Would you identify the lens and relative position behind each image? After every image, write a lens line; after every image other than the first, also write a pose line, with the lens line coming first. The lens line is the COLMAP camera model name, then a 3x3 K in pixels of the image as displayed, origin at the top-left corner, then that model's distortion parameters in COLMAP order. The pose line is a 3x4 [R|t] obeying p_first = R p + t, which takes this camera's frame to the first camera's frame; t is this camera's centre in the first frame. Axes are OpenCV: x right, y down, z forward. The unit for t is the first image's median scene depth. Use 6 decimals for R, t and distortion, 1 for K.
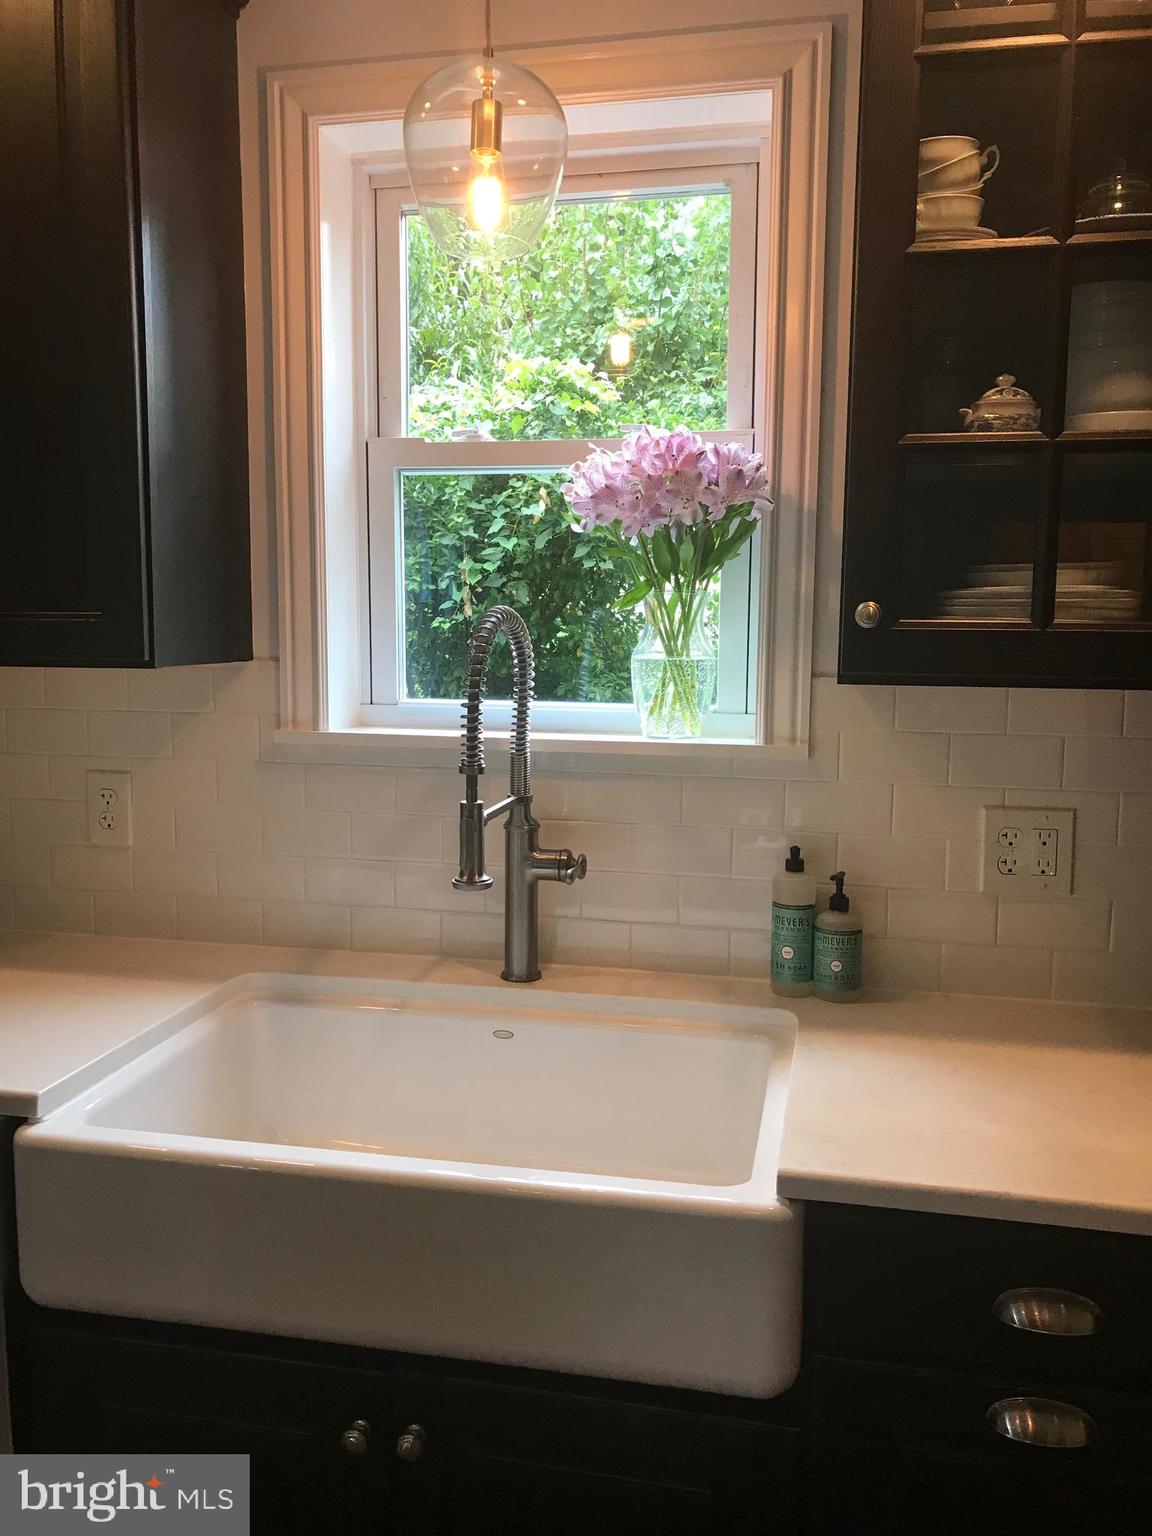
lens RADIAL K [[1263.9, 0, 572.6], [0, 1263.9, 762.1], [0, 0, 1]] dist [0.021118, -0.045060]
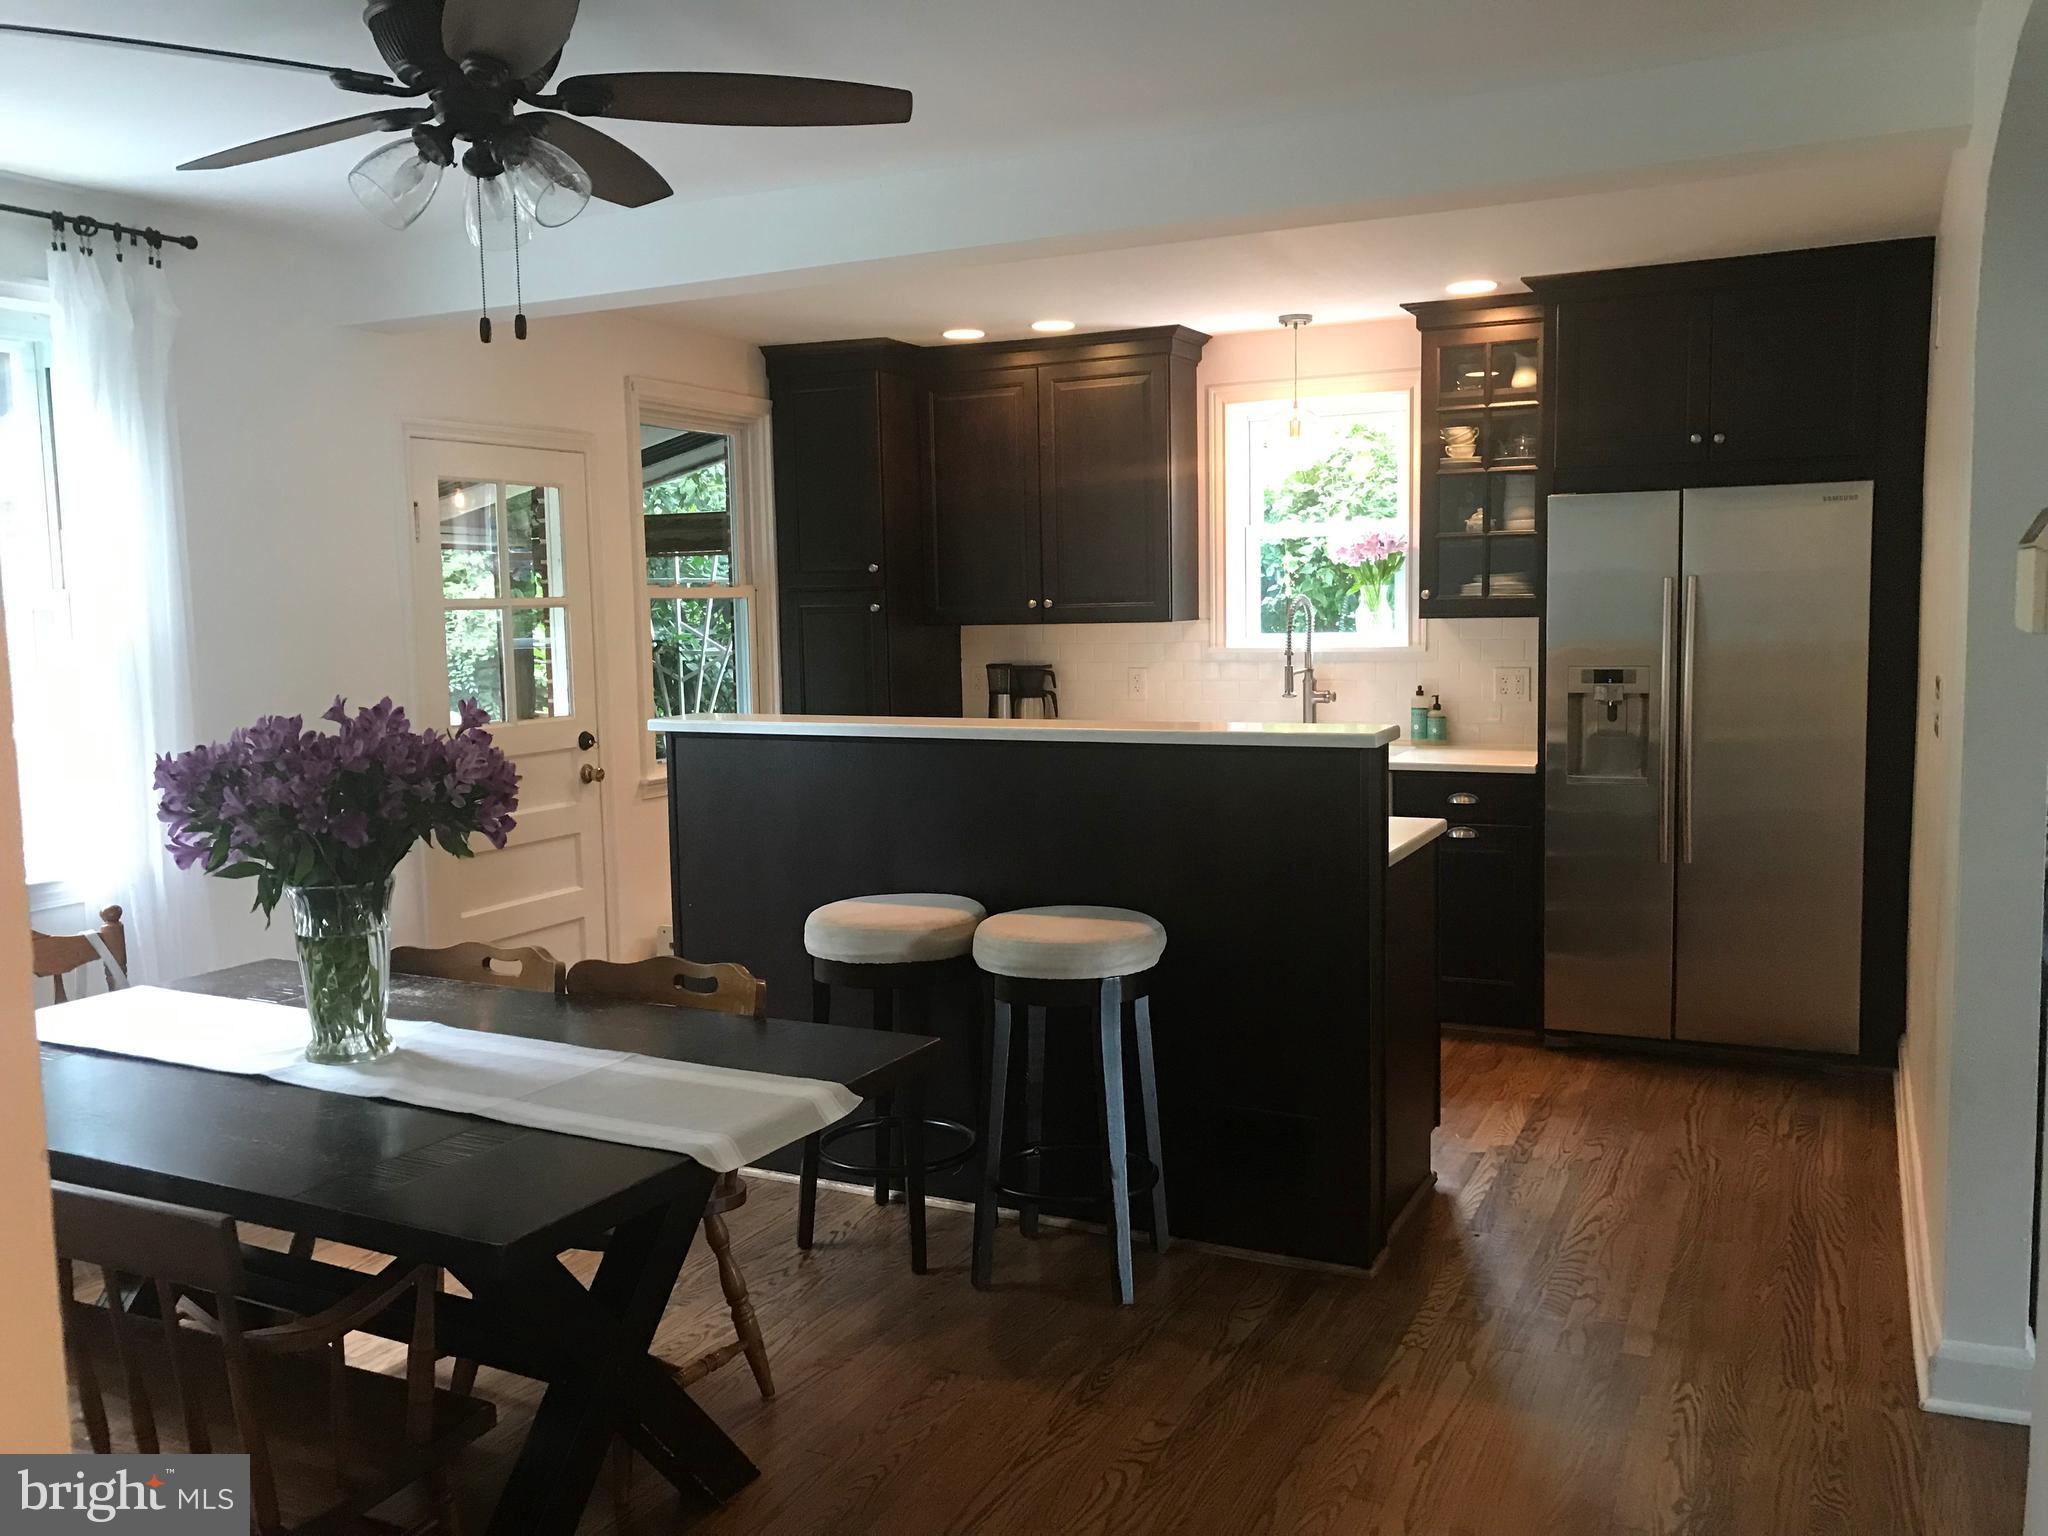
lens RADIAL K [[1671.1, 0, 950.6], [0, 1671.1, 776.4], [0, 0, 1]] dist [0.037025, 0.000586]
pose [[0.960328, -0.001873, -0.278866, 0.209246], [0.000359, 0.999985, -0.005480, 0.266701], [0.278872, 0.005162, 0.960314, -2.484311]]
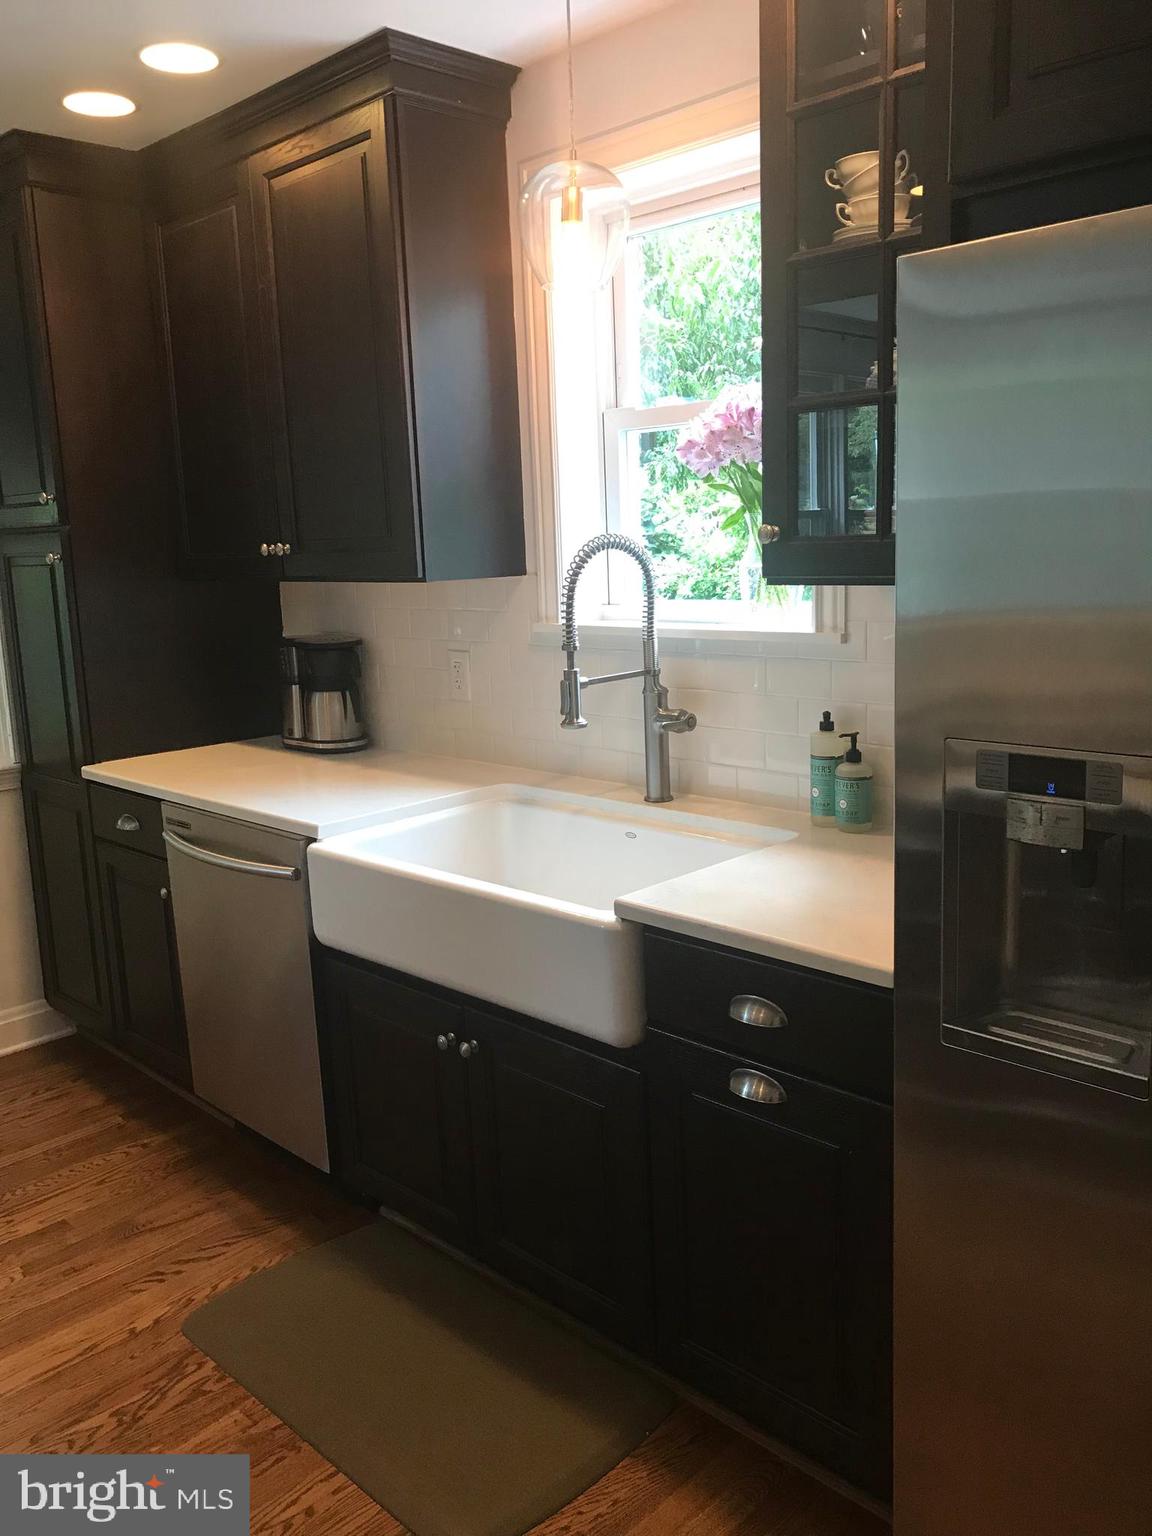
lens RADIAL K [[1239.6, 0, 561.9], [0, 1239.6, 766.0], [0, 0, 1]] dist [0.009731, 0.006584]
pose [[0.838185, 0.060943, -0.541971, 0.639820], [-0.018991, 0.996396, 0.082670, 0.022450], [0.545055, -0.059000, 0.836321, -0.212362]]
